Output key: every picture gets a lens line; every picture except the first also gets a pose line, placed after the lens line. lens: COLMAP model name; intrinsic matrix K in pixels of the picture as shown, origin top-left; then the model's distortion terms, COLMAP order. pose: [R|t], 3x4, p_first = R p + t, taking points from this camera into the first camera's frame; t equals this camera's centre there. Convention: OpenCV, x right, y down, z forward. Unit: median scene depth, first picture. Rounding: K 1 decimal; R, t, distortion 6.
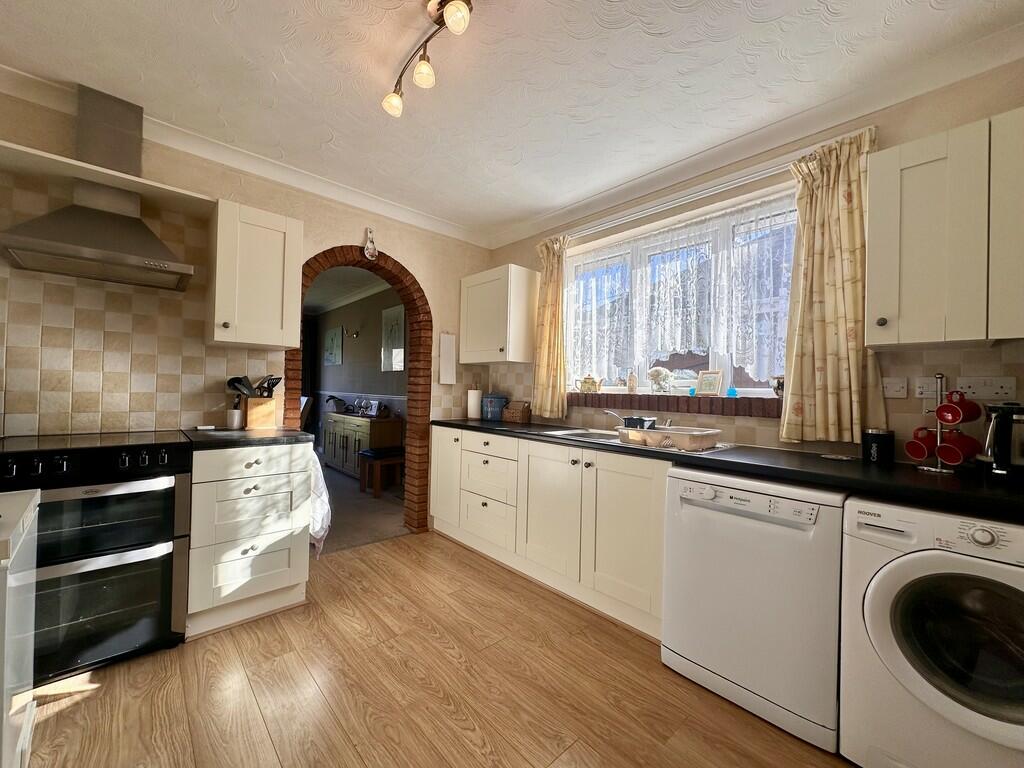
lens RADIAL K [[408.7, 0, 512.3], [0, 408.7, 384.5], [0, 0, 1]] dist [0.003695, 0.000028]
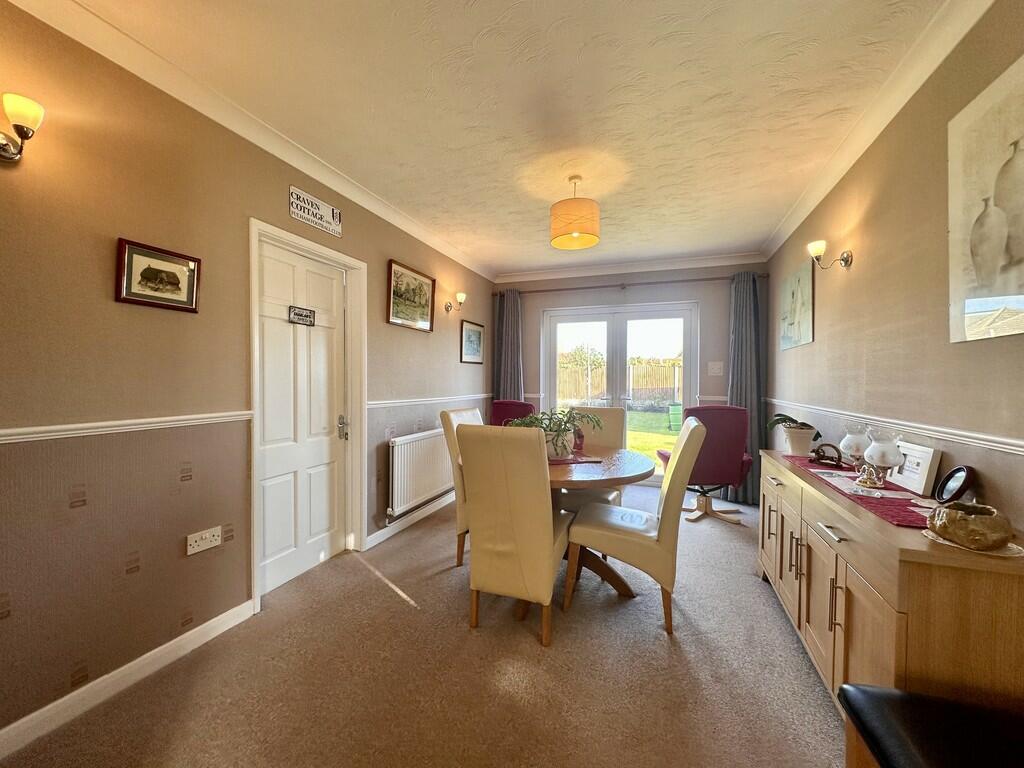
lens RADIAL K [[408.7, 0, 510.9], [0, 408.7, 383.6], [0, 0, 1]] dist [0.003695, 0.000028]
pose [[0.461300, -0.008631, -0.887202, -0.187979], [0.014712, 0.999890, -0.002078, -0.008822], [0.887122, -0.012094, 0.461376, 0.543497]]
